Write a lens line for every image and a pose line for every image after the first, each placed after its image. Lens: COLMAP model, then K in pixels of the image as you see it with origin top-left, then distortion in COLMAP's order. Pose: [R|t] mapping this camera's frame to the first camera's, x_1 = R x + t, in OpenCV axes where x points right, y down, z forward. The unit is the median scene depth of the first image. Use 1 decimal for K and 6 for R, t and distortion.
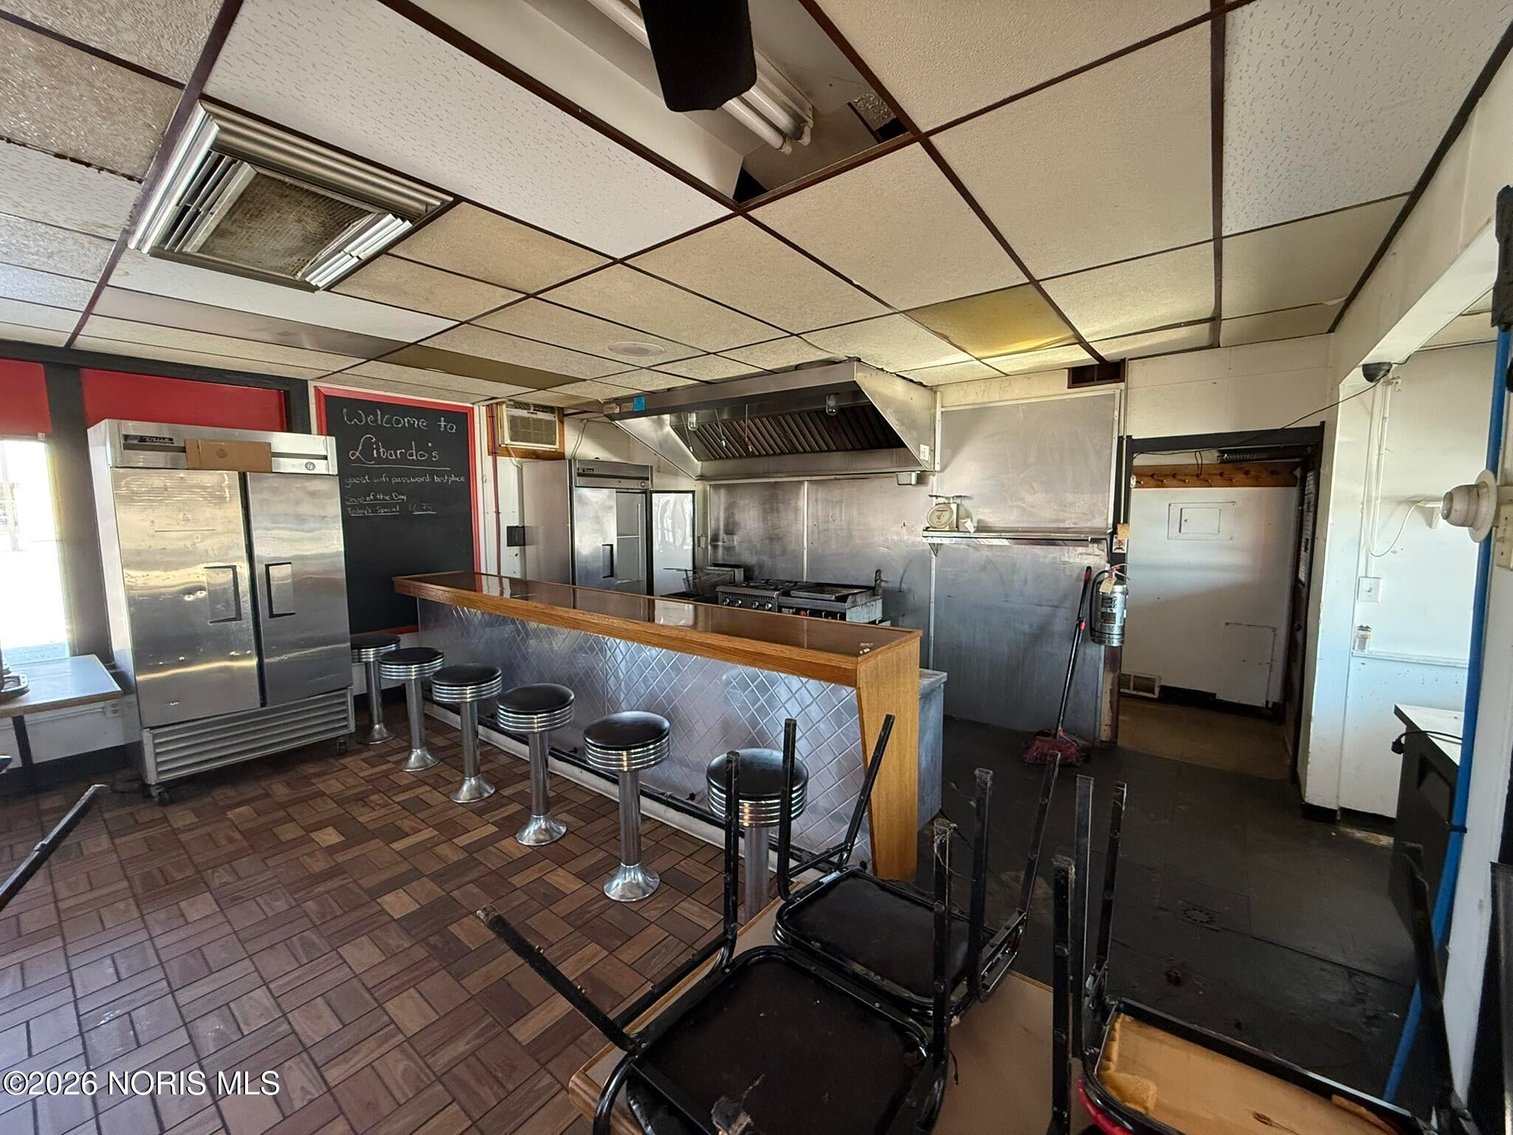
lens RADIAL K [[599.9, 0, 756.5], [0, 599.9, 567.5], [0, 0, 1]] dist [0.000589, 0.000014]
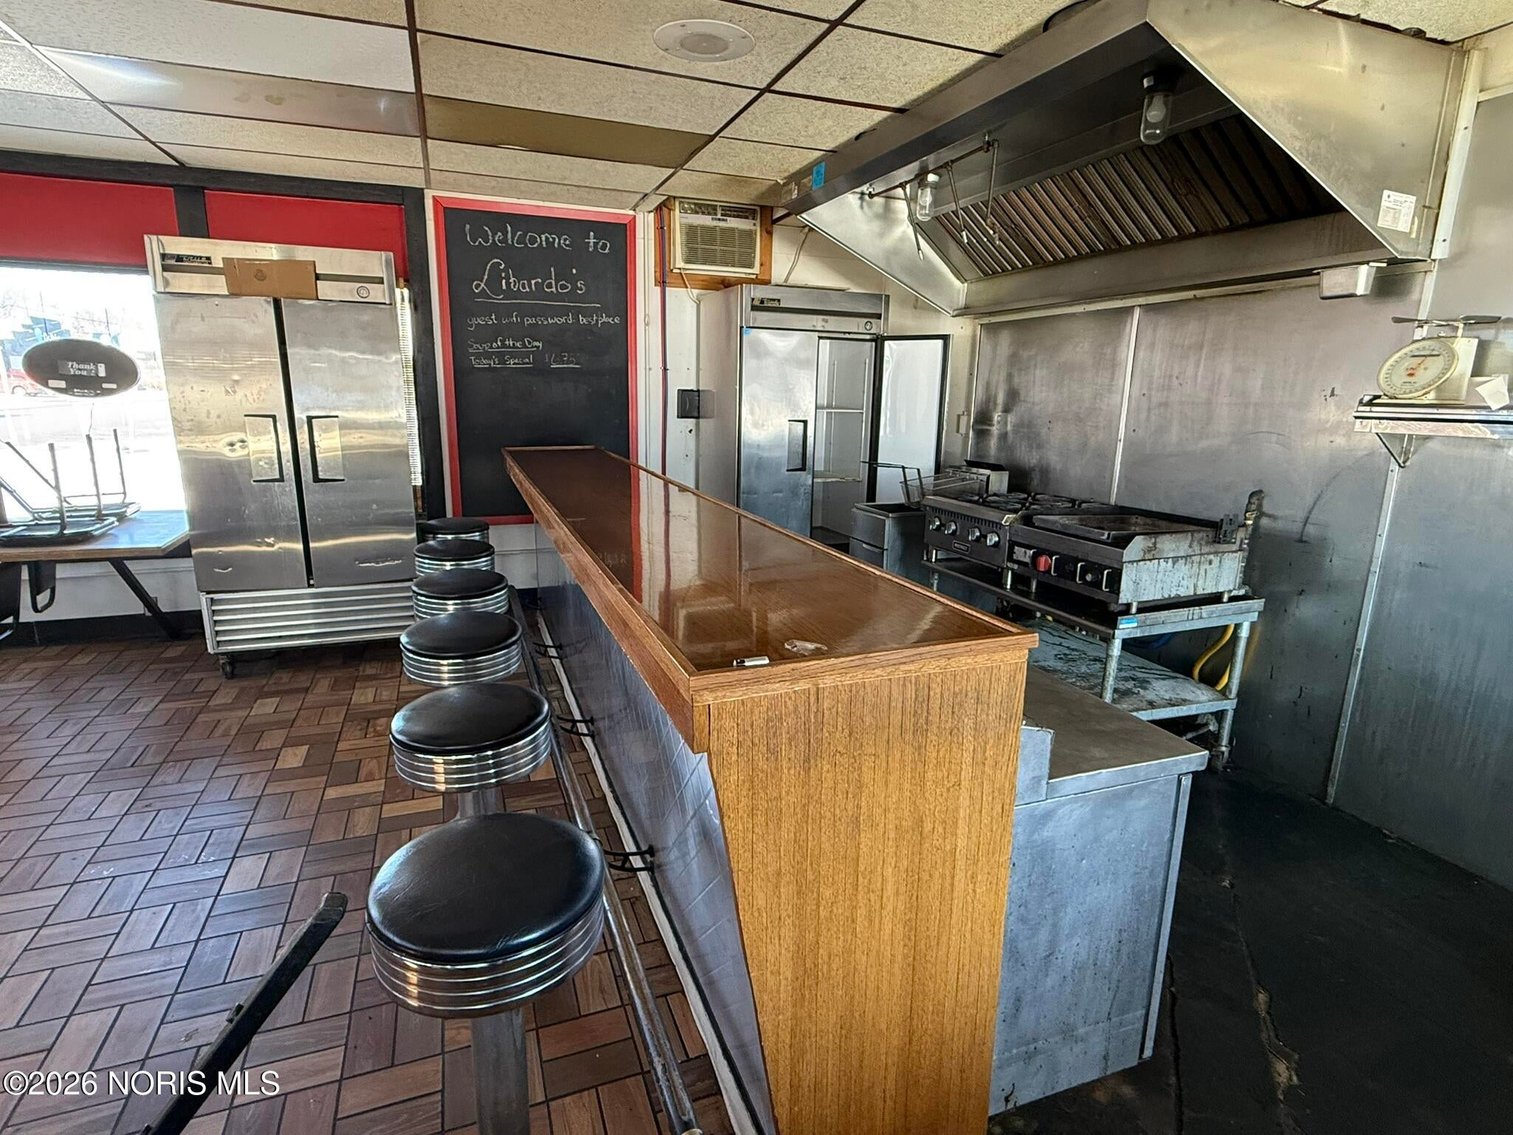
lens RADIAL K [[794.1, 0, 756.5], [0, 794.1, 567.5], [0, 0, 1]] dist [0.002443, 0.000352]
pose [[0.855663, 0.130163, -0.500897, 0.188607], [-0.069463, 0.987983, 0.138077, 0.004520], [0.512850, -0.083354, 0.854422, 0.257767]]
